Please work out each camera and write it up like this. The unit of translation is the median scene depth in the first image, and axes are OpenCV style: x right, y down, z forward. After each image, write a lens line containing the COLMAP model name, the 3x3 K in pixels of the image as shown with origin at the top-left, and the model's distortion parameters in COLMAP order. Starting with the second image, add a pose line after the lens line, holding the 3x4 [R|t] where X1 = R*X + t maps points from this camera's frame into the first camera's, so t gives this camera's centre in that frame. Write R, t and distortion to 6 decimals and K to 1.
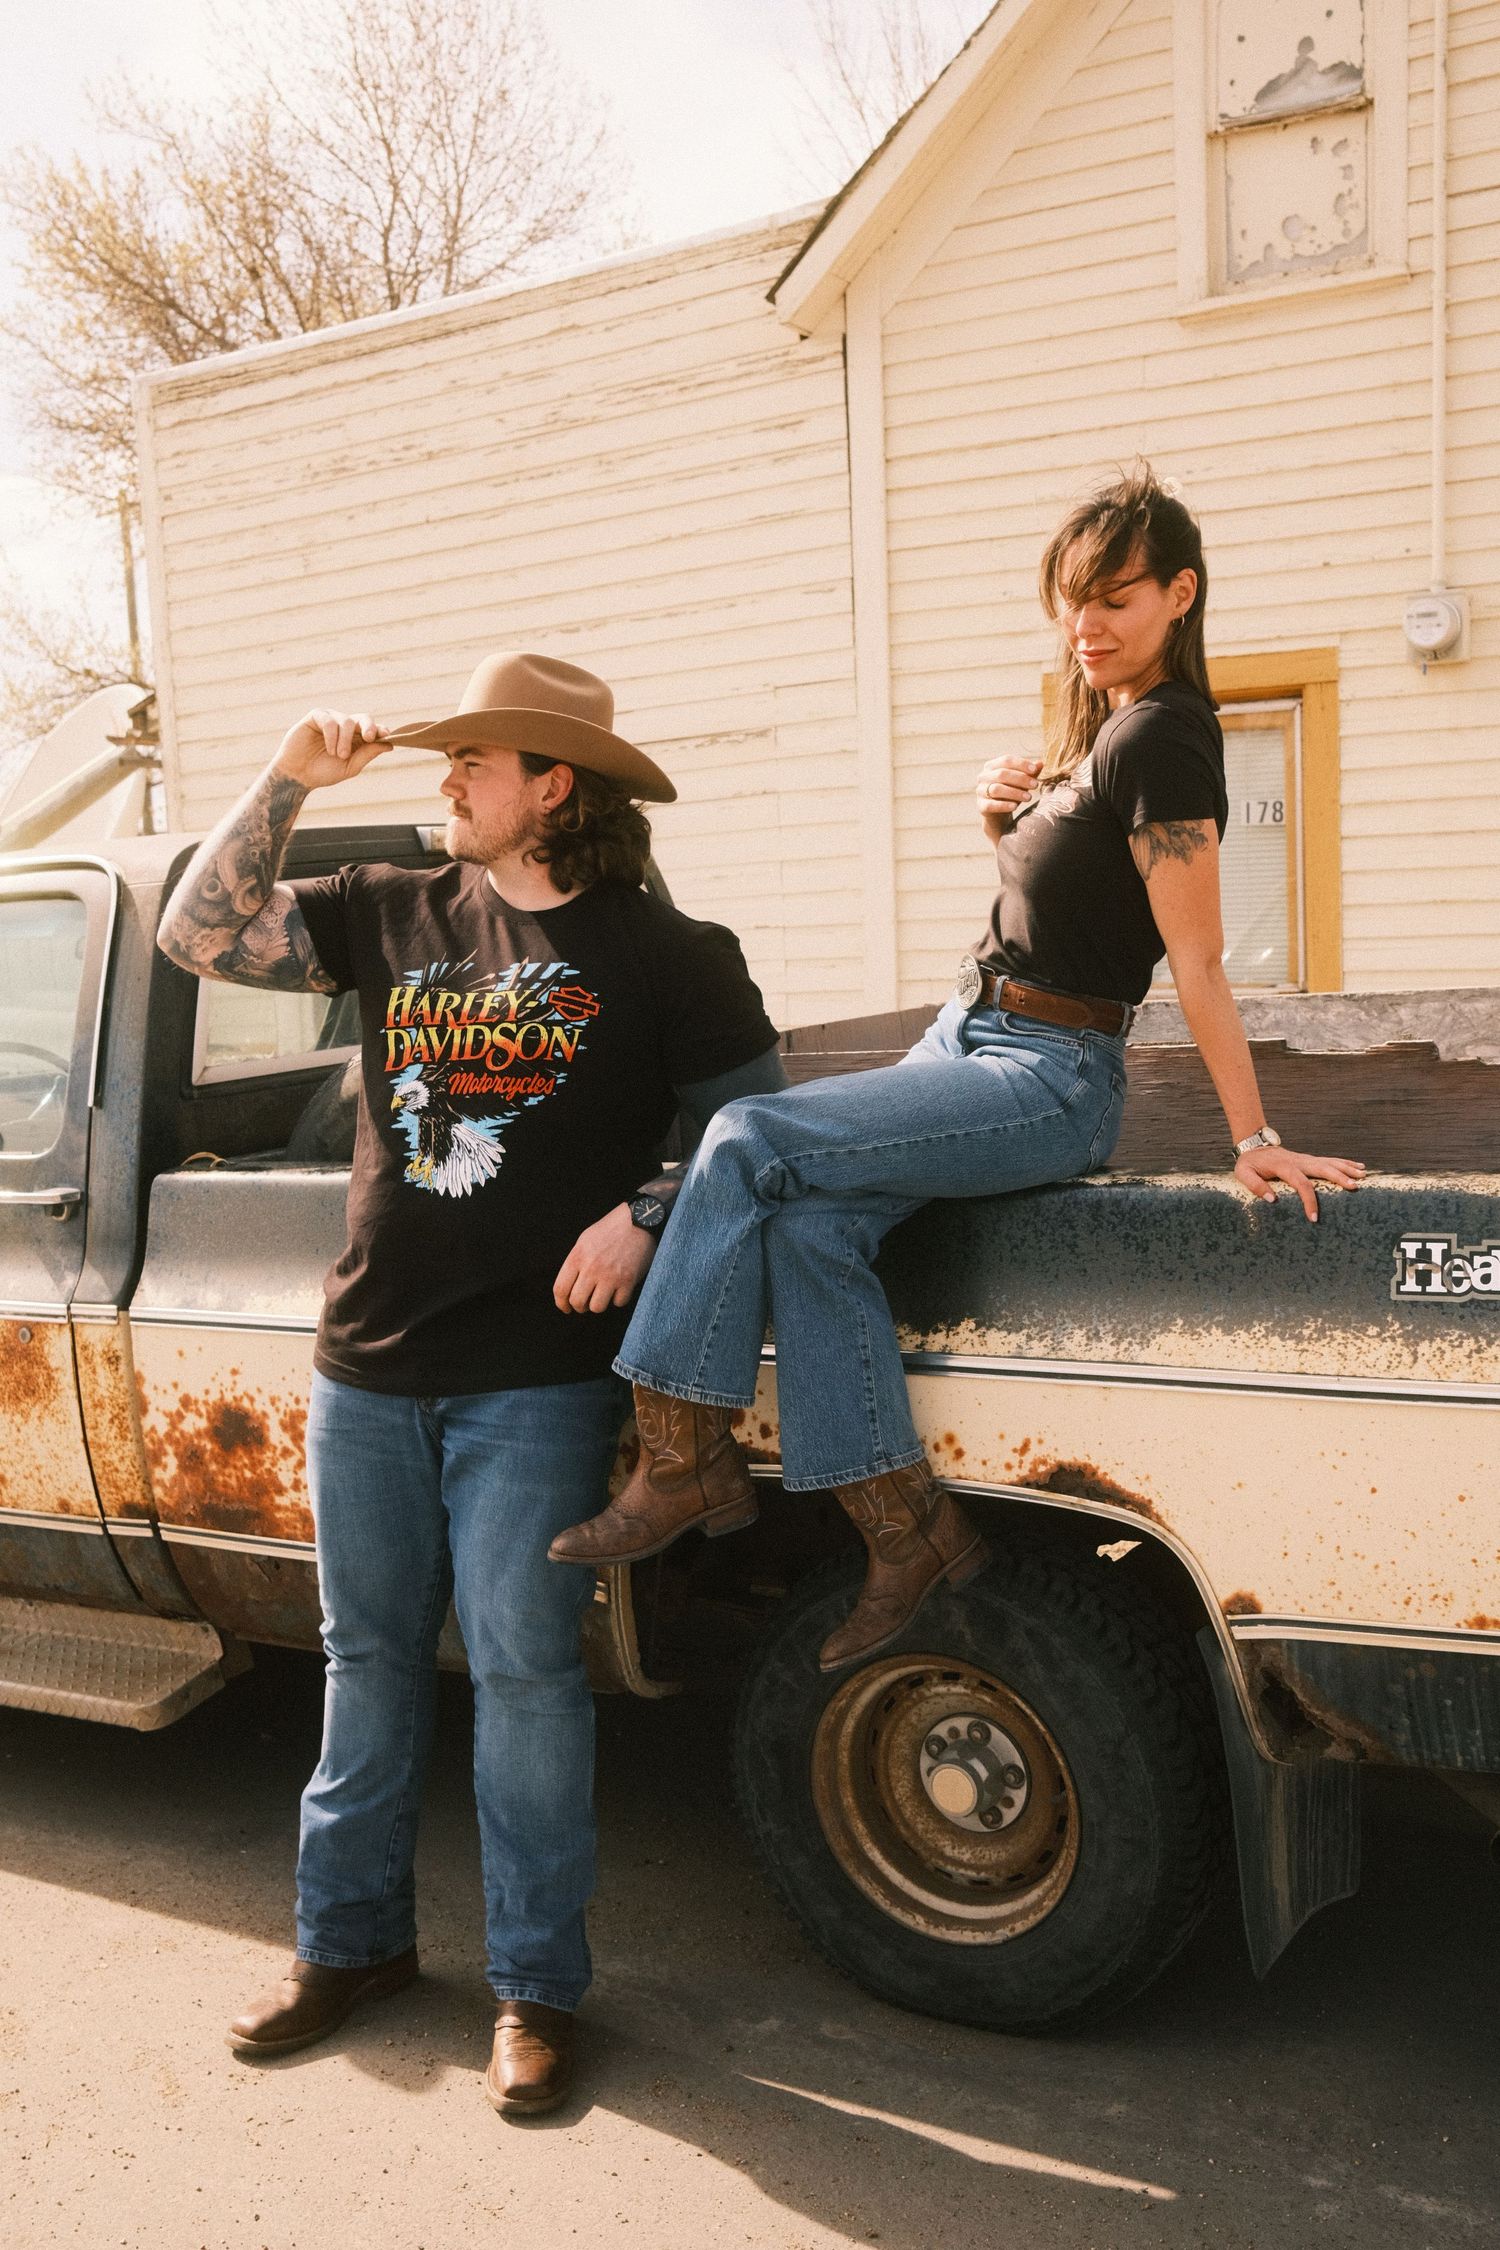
lens RADIAL K [[2293.3, 0, 750.0], [0, 2293.3, 1125.0], [0, 0, 1]] dist [-0.061344, 0.158338]
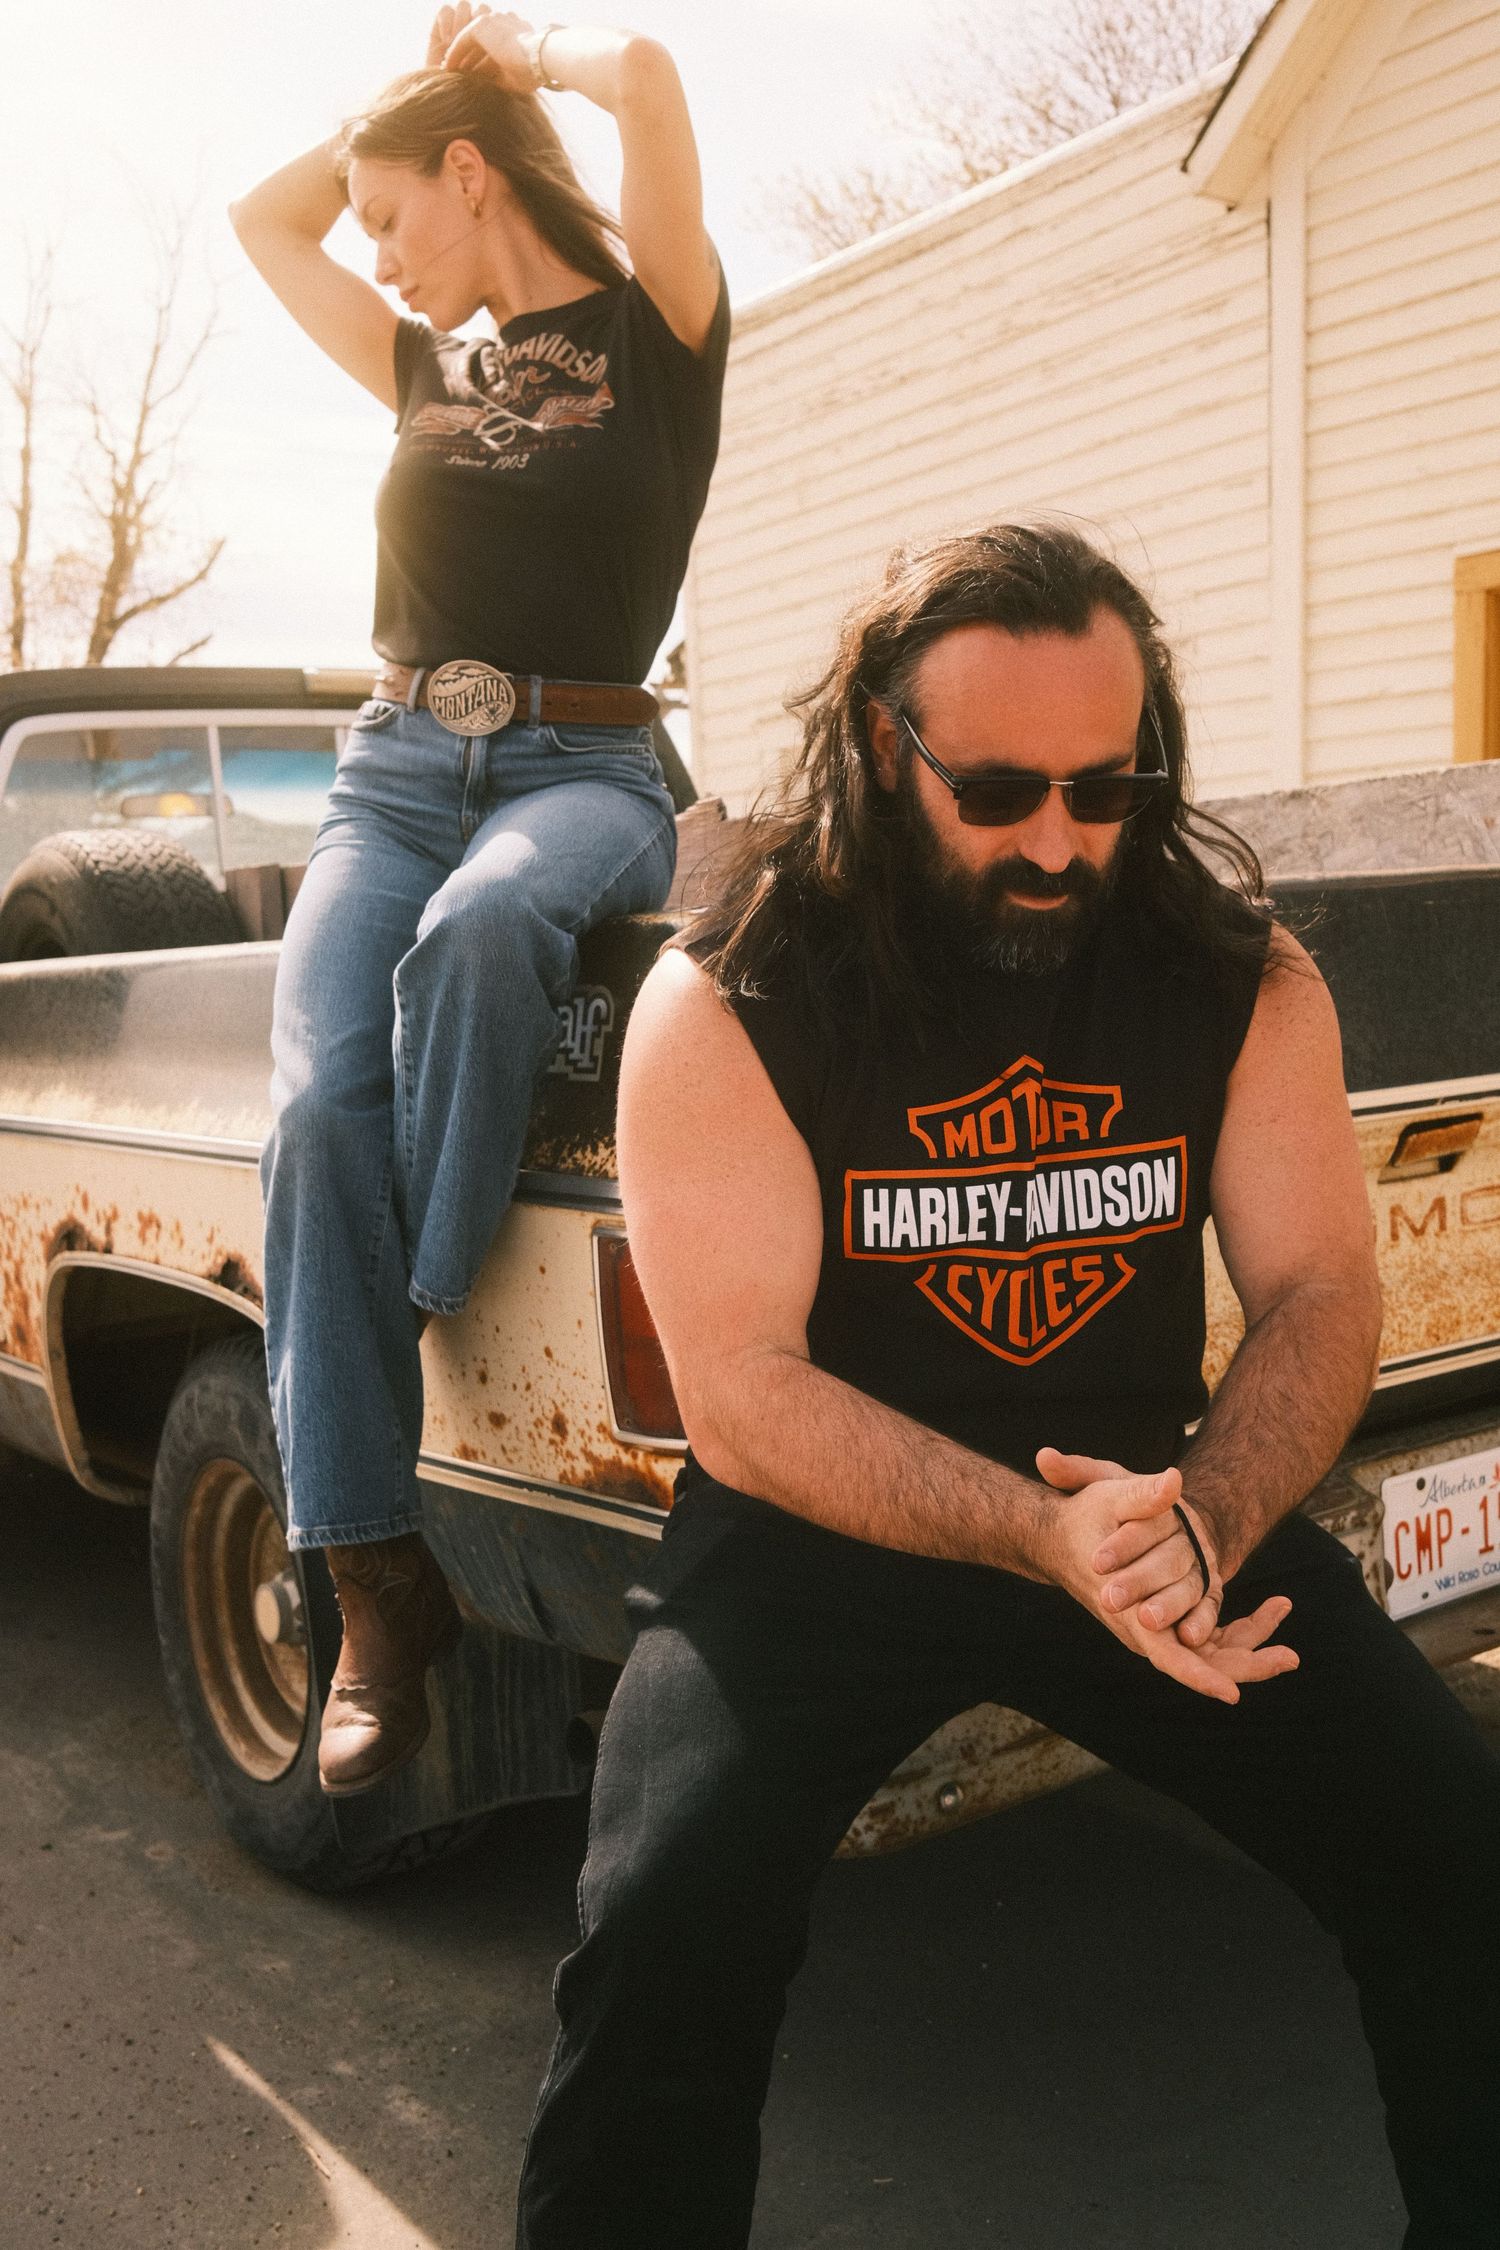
lens RADIAL K [[2293.3, 0, 750.0], [0, 2293.3, 1125.0], [0, 0, 1]] dist [-0.061344, 0.158338]
pose [[0.915197, 0.044625, -0.400529, 0.236292], [-0.045677, 0.998932, 0.006927, 0.027641], [0.400410, 0.011956, 0.916258, 0.084368]]
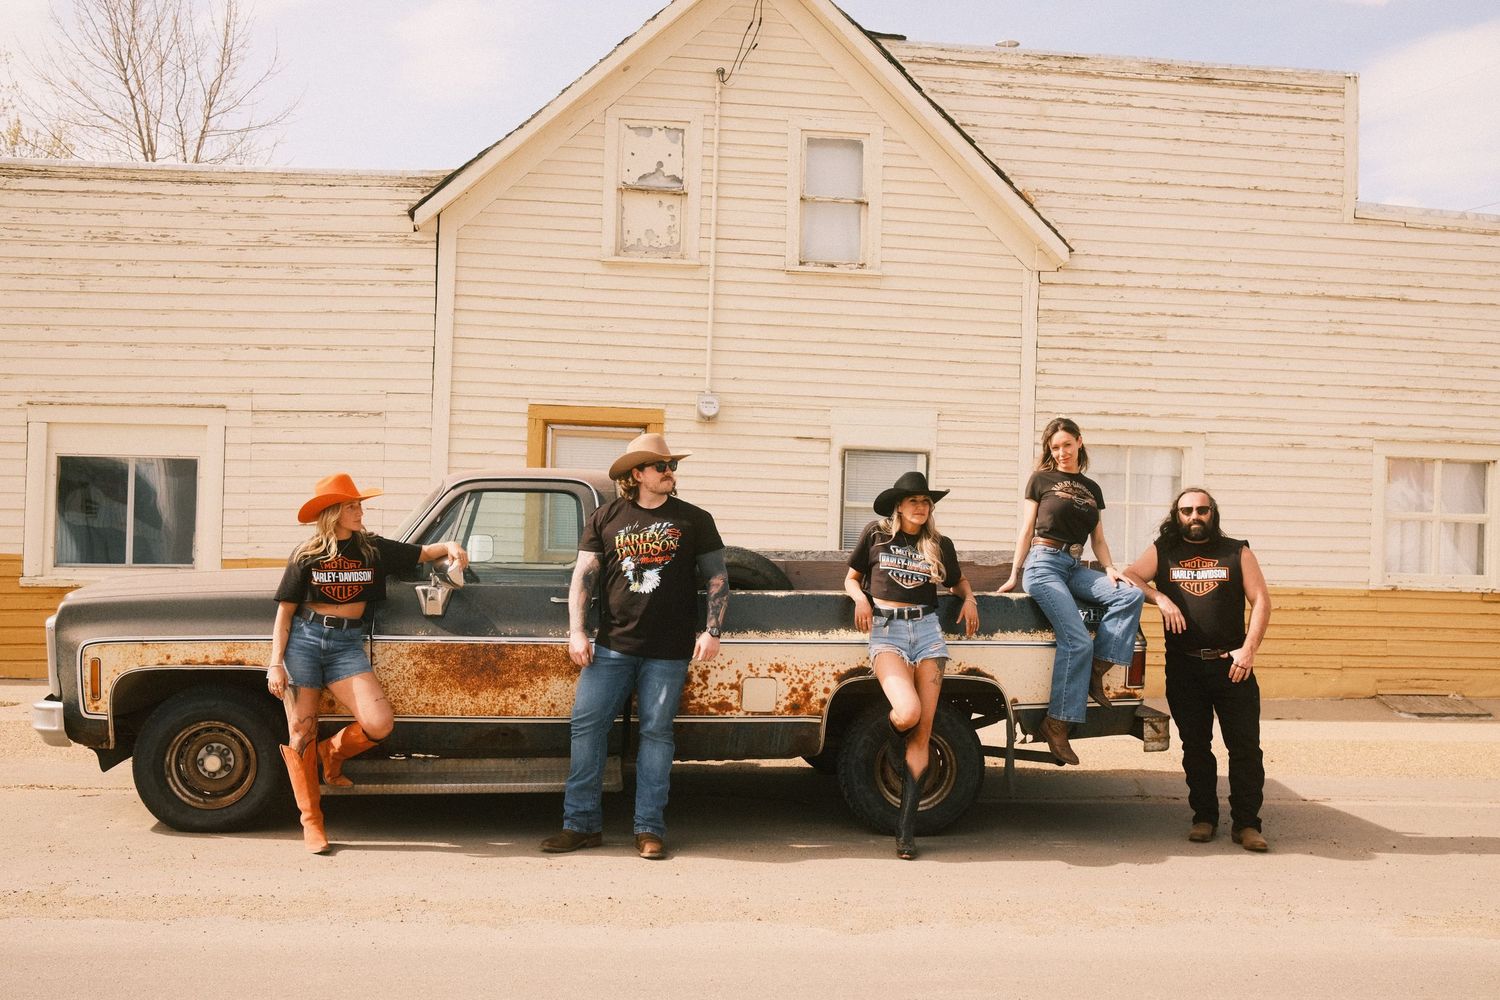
lens RADIAL K [[1528.8, 0, 750.0], [0, 1528.8, 500.0], [0, 0, 1]] dist [-0.061344, 0.158338]
pose [[0.781630, 0.070012, 0.619800, -0.599100], [-0.006178, 0.994501, -0.104548, 0.046894], [-0.623711, 0.077889, 0.777764, -0.267030]]
